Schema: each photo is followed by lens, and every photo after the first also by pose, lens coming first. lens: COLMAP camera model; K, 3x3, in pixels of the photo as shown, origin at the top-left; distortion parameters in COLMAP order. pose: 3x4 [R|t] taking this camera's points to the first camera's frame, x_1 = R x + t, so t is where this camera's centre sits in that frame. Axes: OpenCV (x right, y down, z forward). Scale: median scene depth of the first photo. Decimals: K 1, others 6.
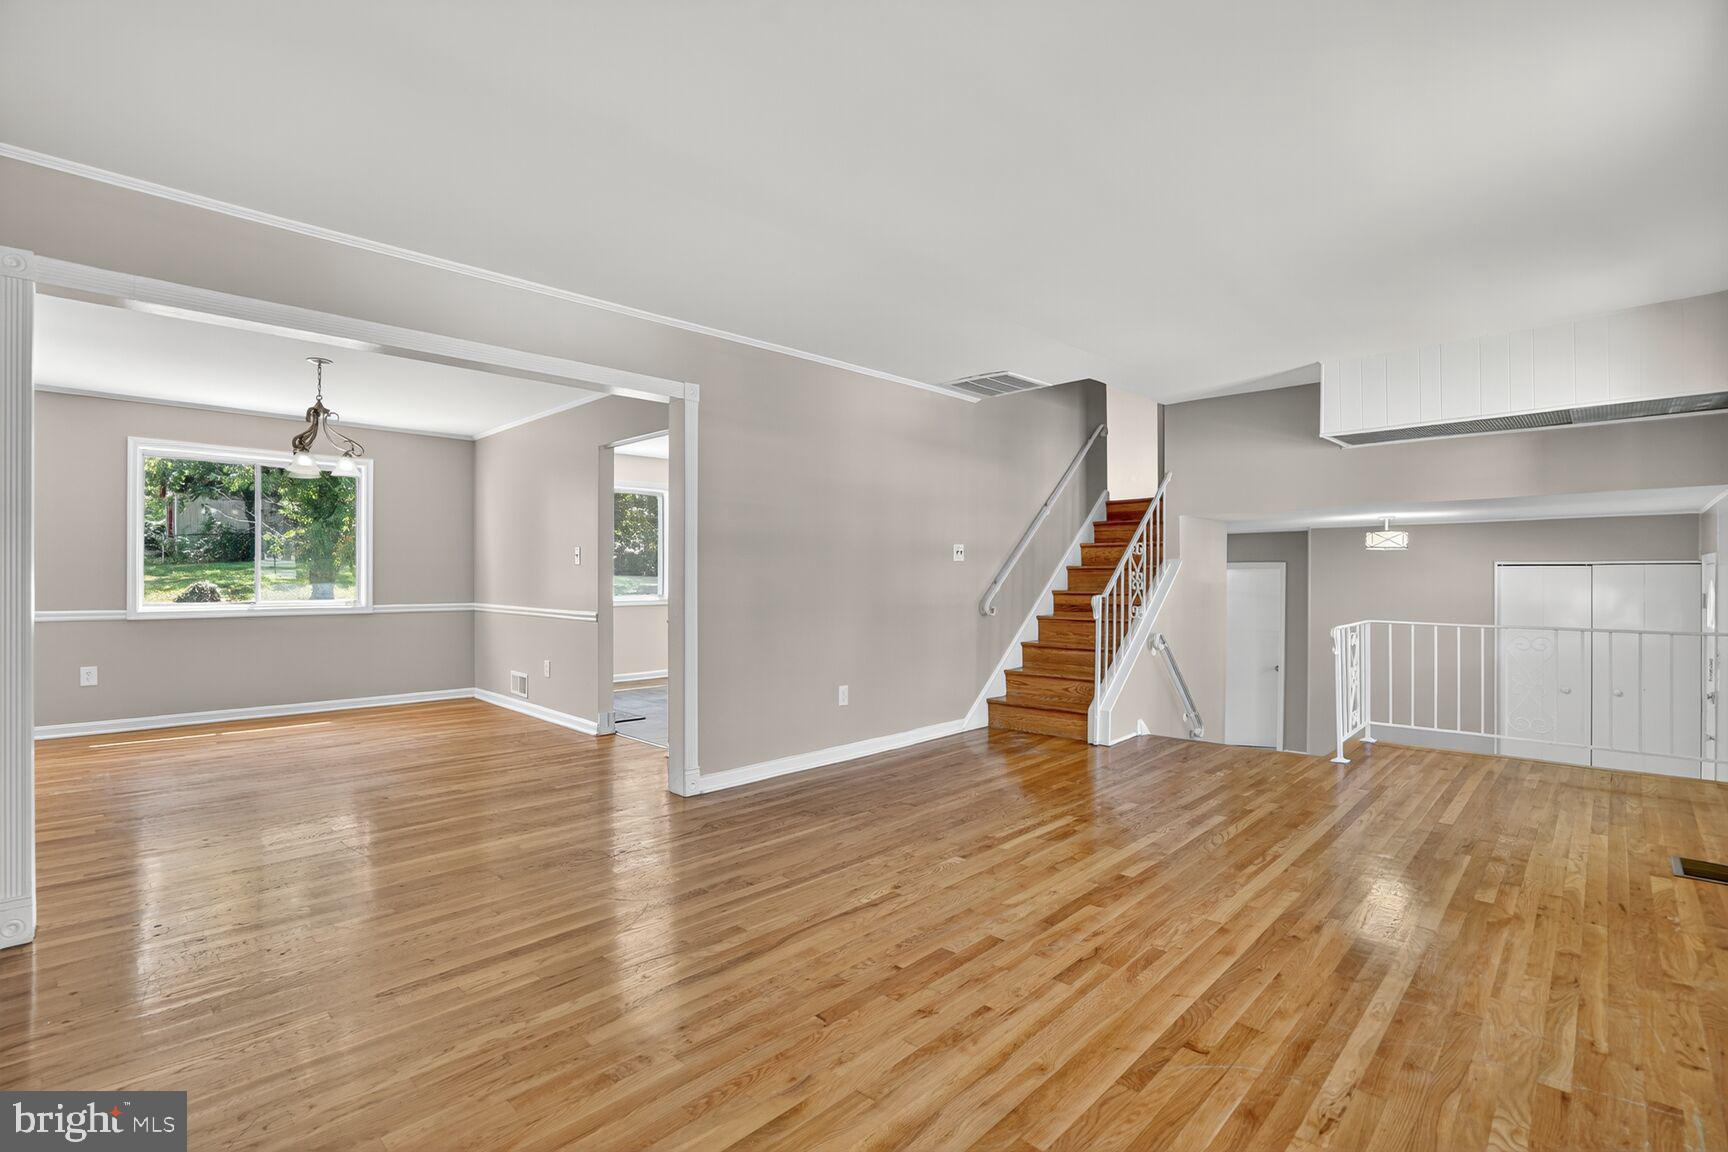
lens RADIAL K [[793.3, 0, 848.8], [0, 793.3, 573.5], [0, 0, 1]] dist [-0.025592, 0.004853]
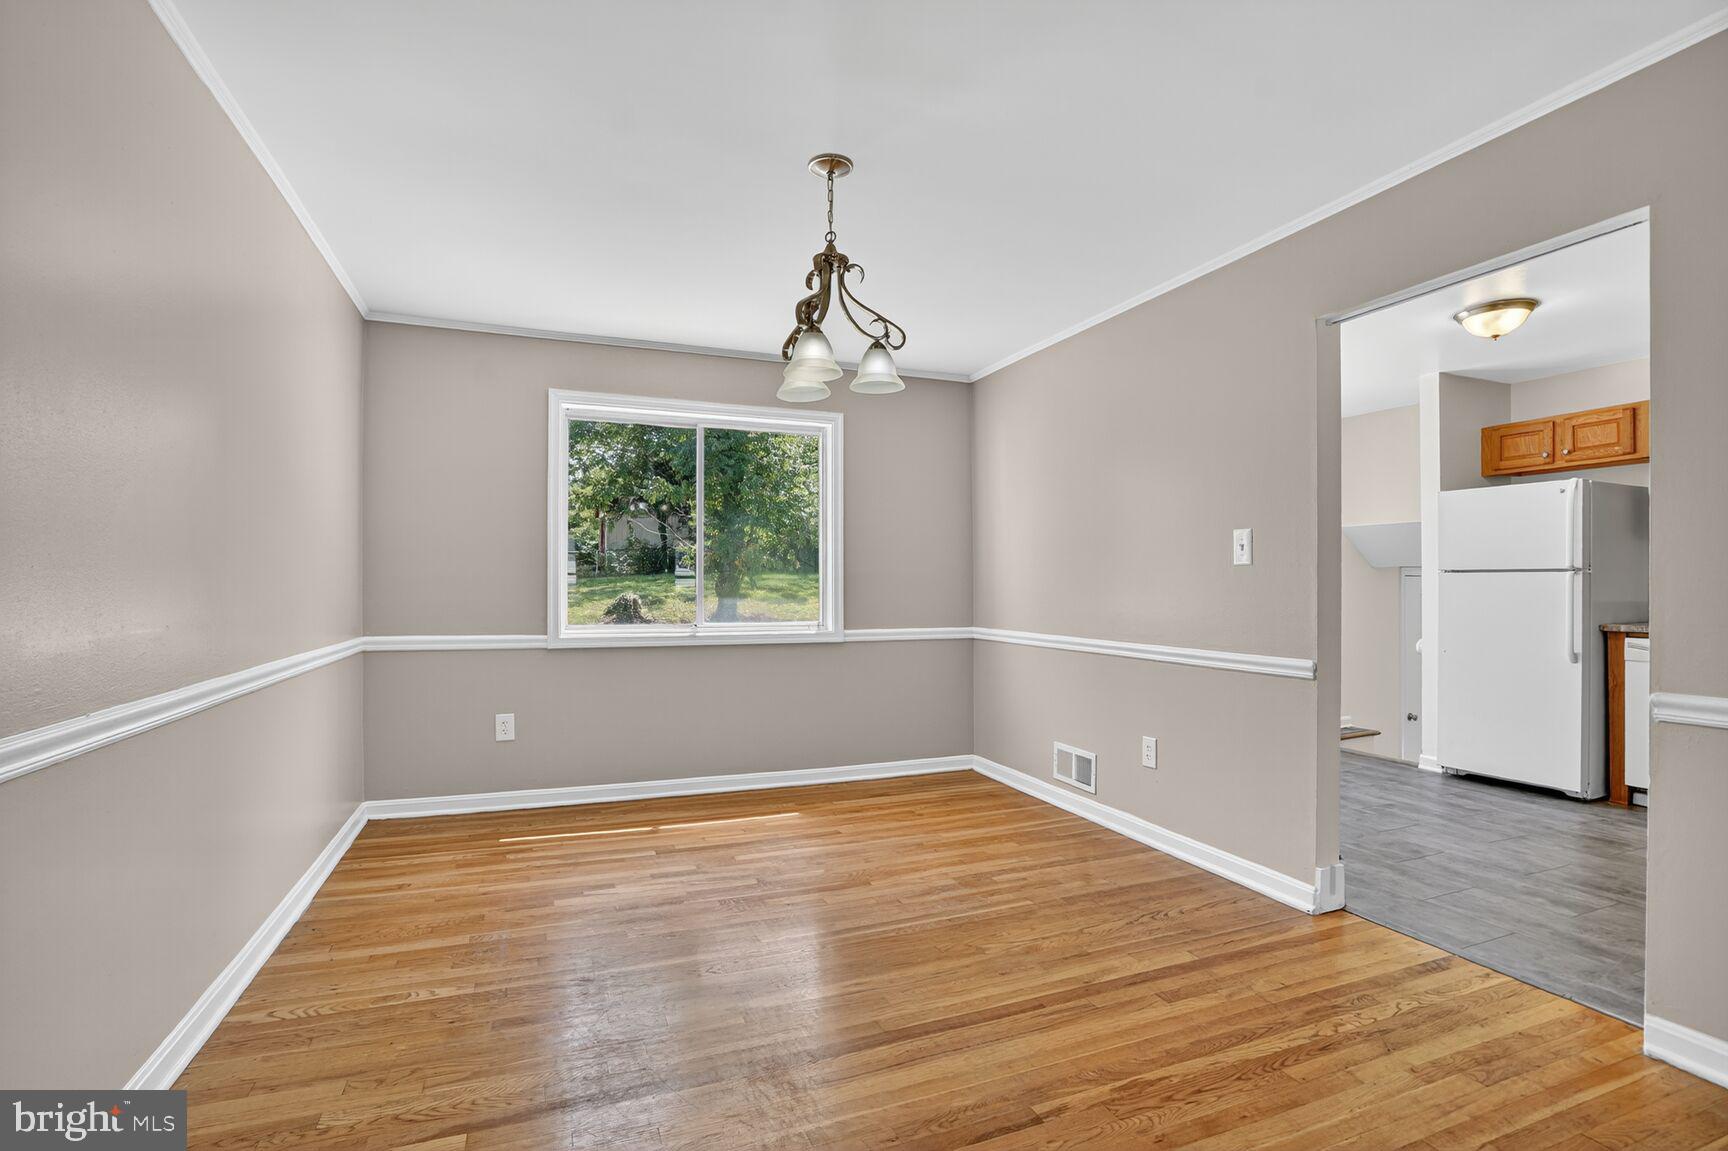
lens RADIAL K [[793.3, 0, 865.1], [0, 793.3, 584.4], [0, 0, 1]] dist [-0.025592, 0.004853]
pose [[0.922690, -0.003139, -0.385530, -0.306629], [0.002922, 0.999995, -0.001149, 0.002405], [0.385532, -0.000066, 0.922694, 0.357648]]
